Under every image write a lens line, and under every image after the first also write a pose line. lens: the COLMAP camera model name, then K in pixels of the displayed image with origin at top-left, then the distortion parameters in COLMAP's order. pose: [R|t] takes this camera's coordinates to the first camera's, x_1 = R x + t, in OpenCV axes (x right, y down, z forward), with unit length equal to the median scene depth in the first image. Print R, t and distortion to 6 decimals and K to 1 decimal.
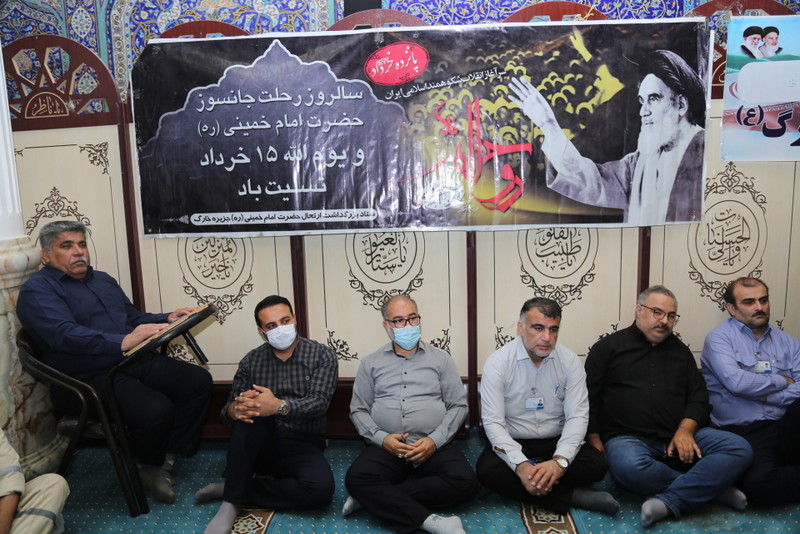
lens RADIAL K [[553.8, 0, 403.1], [0, 553.8, 283.3], [0, 0, 1]] dist [-0.061549, 0.002186]
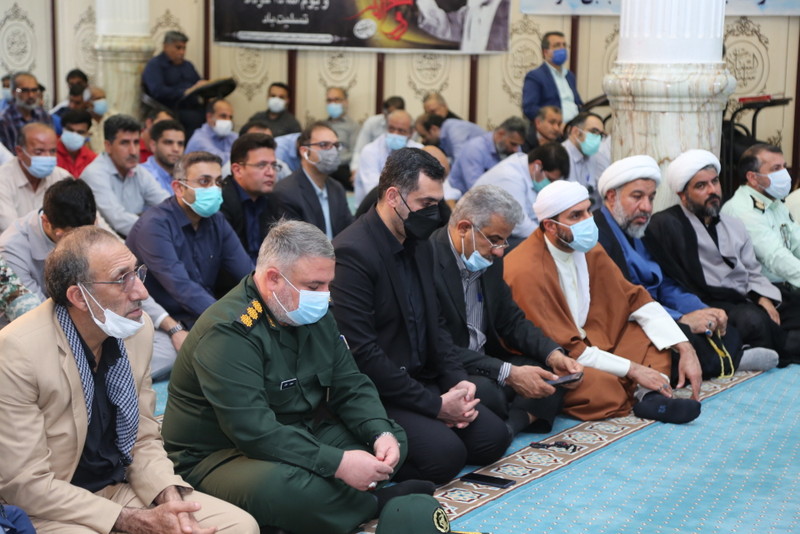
lens RADIAL K [[1774.8, 0, 399.7], [0, 1774.8, 267.6], [0, 0, 1]] dist [0.497603, 0.000000]
pose [[0.869761, 0.110232, -0.481004, 2.828517], [-0.115680, 0.993116, 0.018418, 0.441857], [0.479723, 0.039623, 0.876525, -3.634851]]
